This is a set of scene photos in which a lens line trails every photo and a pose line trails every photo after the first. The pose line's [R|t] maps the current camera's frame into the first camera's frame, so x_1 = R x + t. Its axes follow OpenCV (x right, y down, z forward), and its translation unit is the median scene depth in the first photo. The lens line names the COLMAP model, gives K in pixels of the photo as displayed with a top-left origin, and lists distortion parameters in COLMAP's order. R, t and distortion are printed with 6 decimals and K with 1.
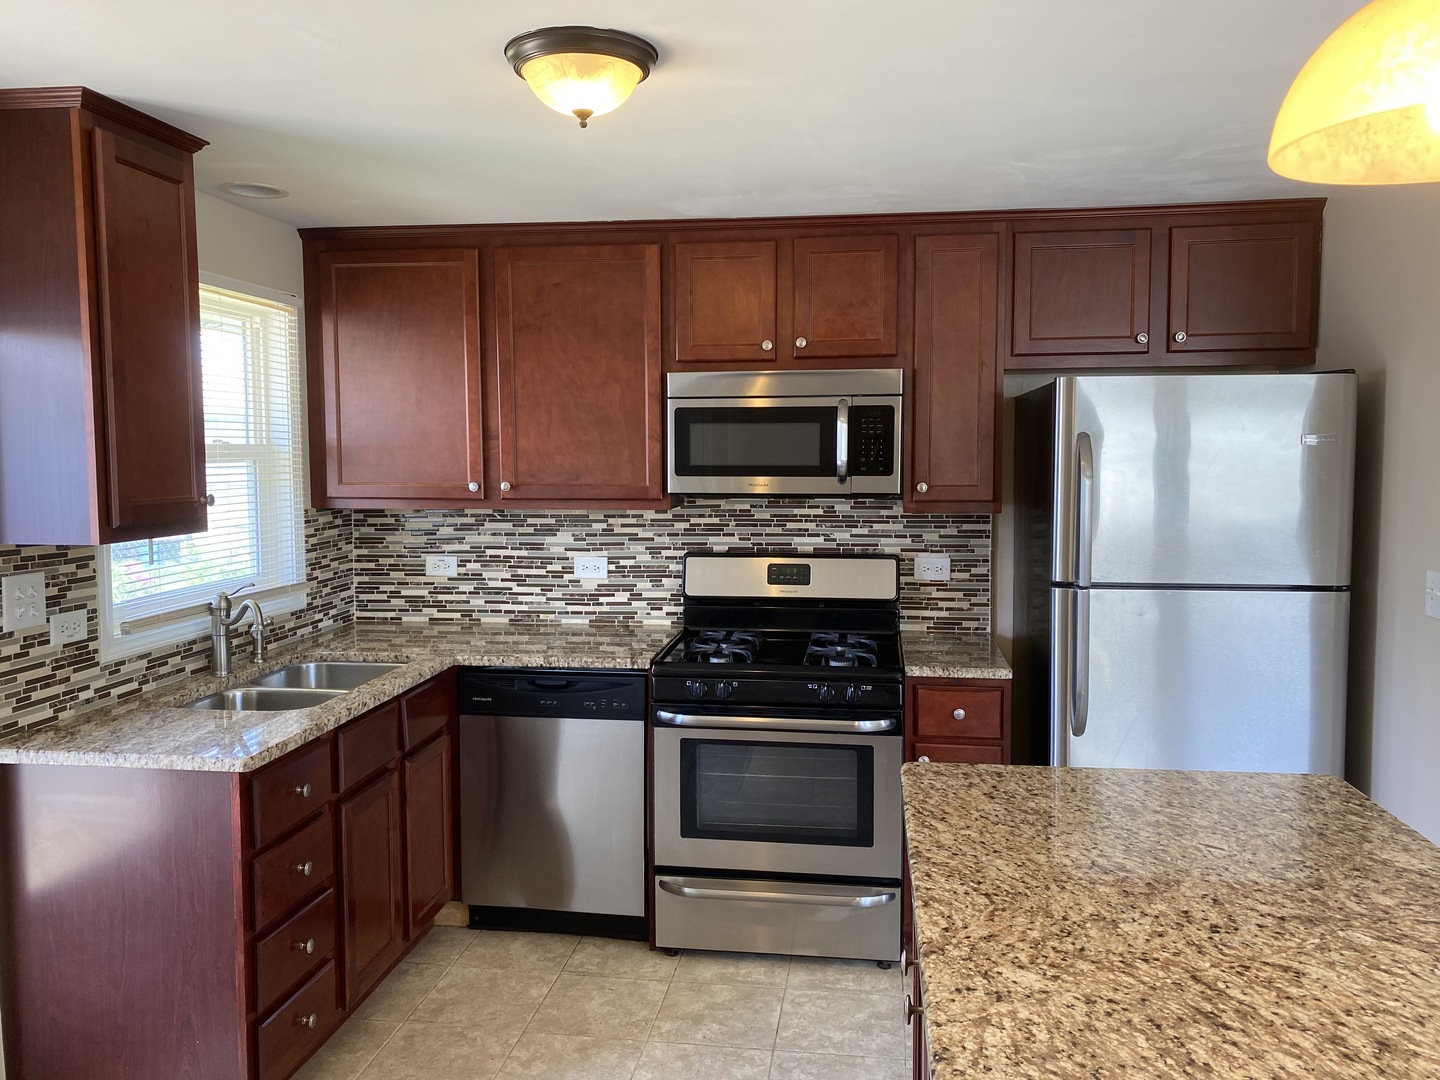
lens RADIAL K [[1091.7, 0, 724.7], [0, 1091.7, 525.2], [0, 0, 1]] dist [0.040978, -0.034078]
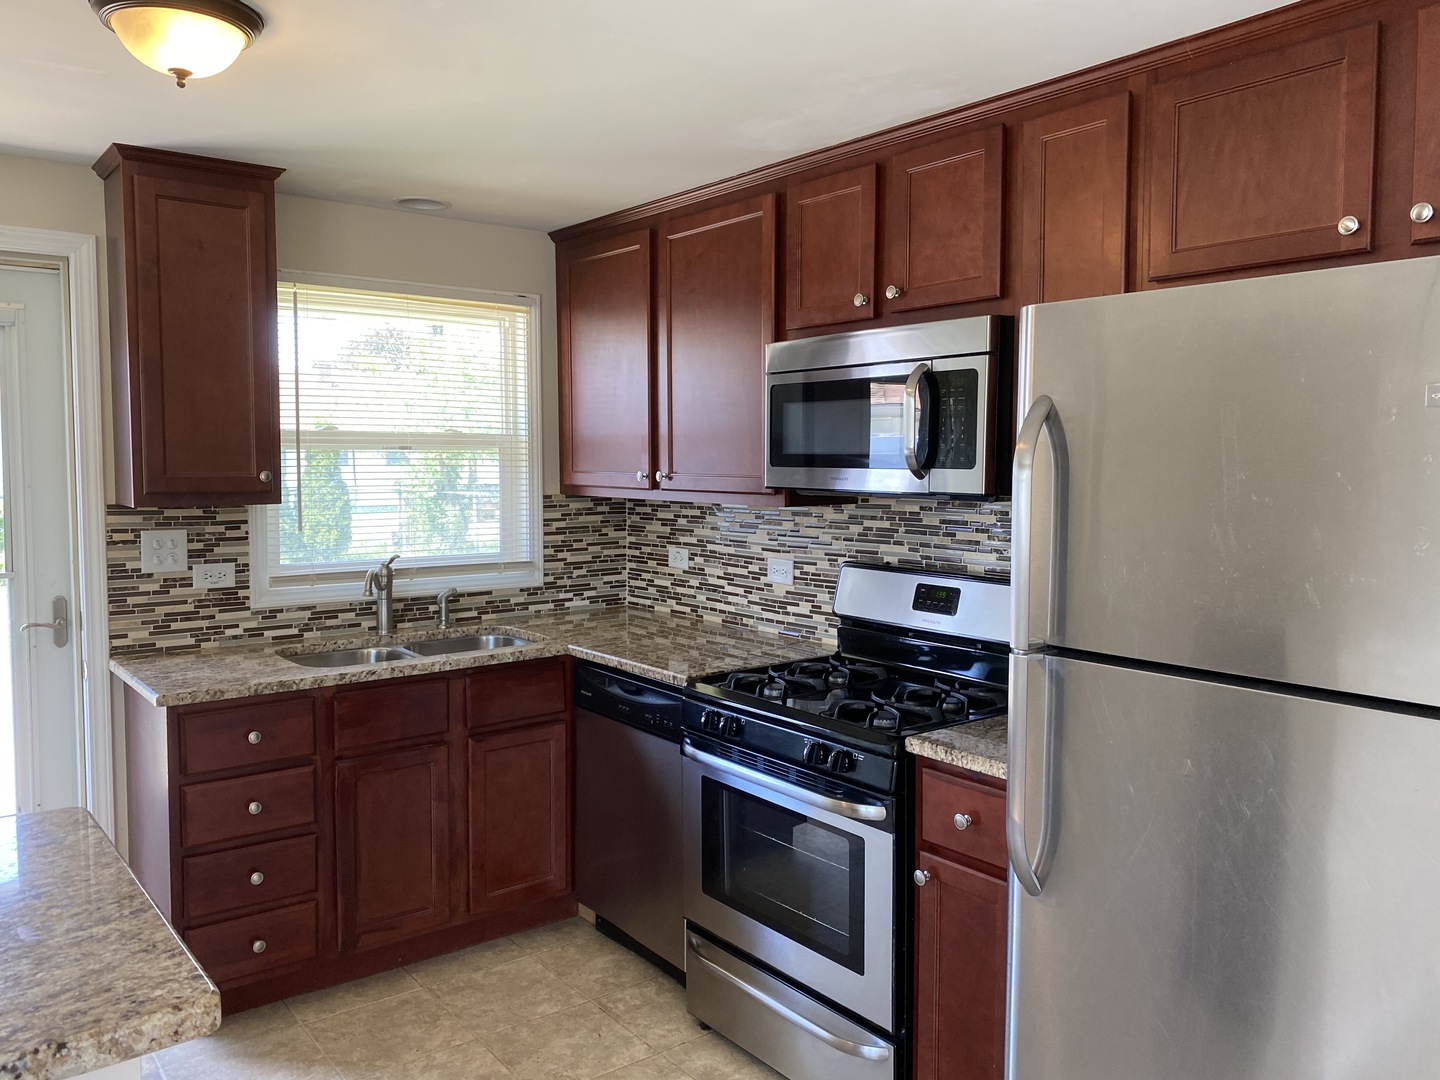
lens RADIAL K [[1091.7, 0, 724.7], [0, 1091.7, 525.2], [0, 0, 1]] dist [0.040978, -0.034078]
pose [[0.722685, 0.050134, -0.689357, 0.464707], [-0.052813, 0.998455, 0.017247, -0.011562], [0.689157, 0.023943, 0.724217, 0.335332]]
